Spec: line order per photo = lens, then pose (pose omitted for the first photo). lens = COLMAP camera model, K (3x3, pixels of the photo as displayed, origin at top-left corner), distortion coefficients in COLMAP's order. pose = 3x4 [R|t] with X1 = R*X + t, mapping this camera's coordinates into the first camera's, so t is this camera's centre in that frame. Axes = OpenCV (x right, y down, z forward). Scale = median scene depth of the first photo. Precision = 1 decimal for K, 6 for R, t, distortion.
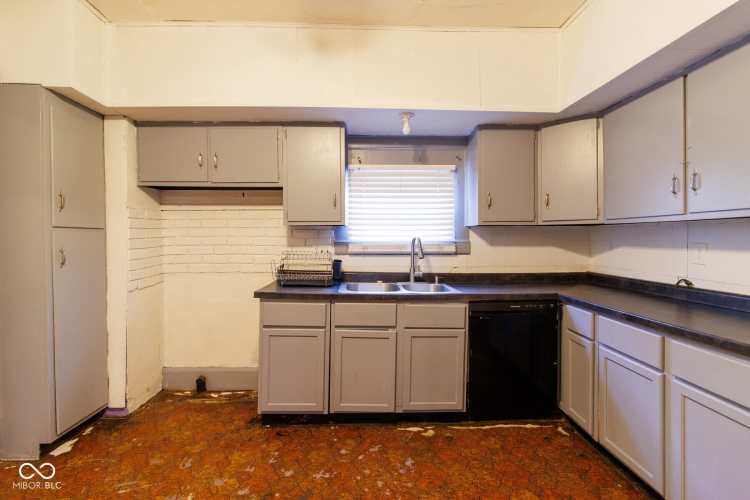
lens RADIAL K [[350.0, 0, 369.8], [0, 350.0, 237.9], [0, 0, 1]] dist [-0.001291, 0.001032]
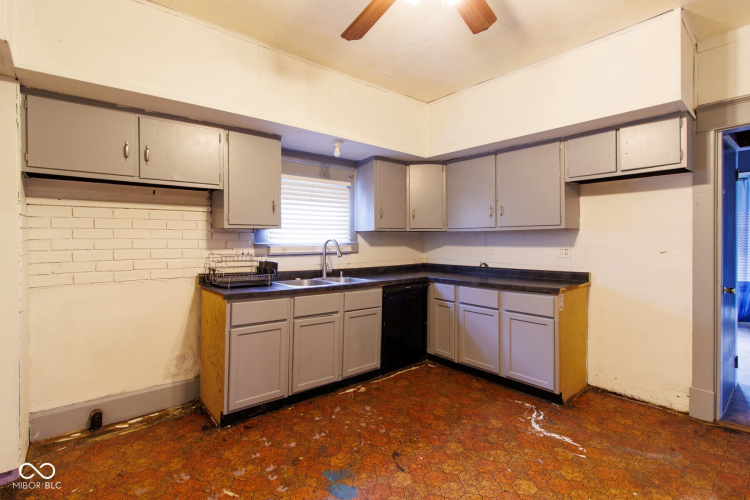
lens RADIAL K [[350.0, 0, 381.0], [0, 350.0, 236.8], [0, 0, 1]] dist [-0.001291, 0.001032]
pose [[0.784394, 0.004370, 0.620248, -0.534904], [0.002061, 0.999951, -0.009652, -0.000136], [-0.620260, 0.008849, 0.784346, -0.067596]]
